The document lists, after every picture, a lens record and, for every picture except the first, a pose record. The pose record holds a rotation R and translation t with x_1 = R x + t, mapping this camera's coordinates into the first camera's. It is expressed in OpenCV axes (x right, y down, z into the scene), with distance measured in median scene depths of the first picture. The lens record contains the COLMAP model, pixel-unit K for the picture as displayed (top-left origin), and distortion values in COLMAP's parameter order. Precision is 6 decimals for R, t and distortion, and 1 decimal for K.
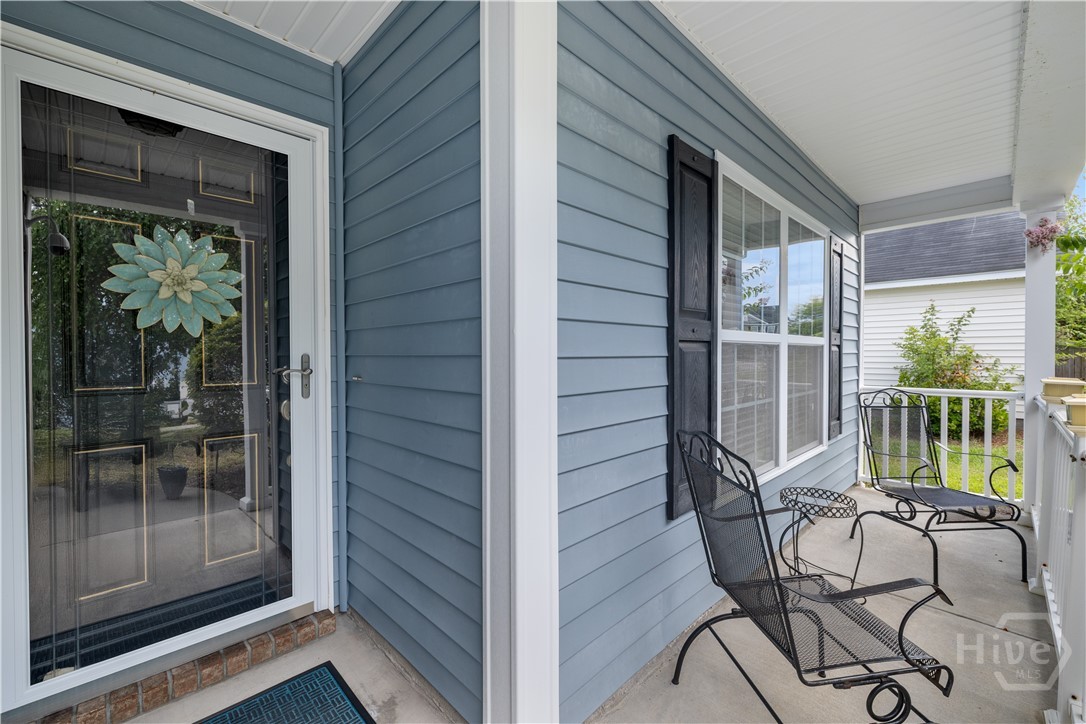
lens RADIAL K [[453.6, 0, 541.8], [0, 453.6, 357.2], [0, 0, 1]] dist [0.003137, 0.000179]
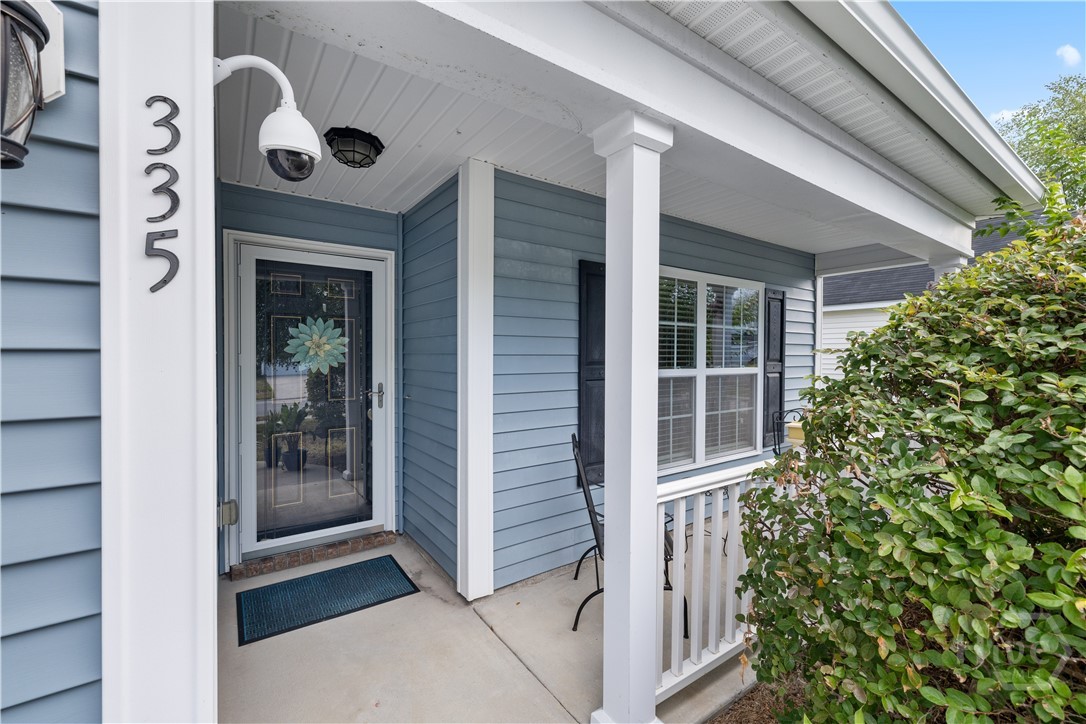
lens RADIAL K [[453.6, 0, 541.8], [0, 453.6, 357.2], [0, 0, 1]] dist [0.003137, 0.000179]
pose [[0.985947, 0.007584, -0.166884, 0.379294], [-0.007907, 0.999968, -0.001269, -0.107360], [0.166869, 0.002571, 0.985976, -0.615782]]
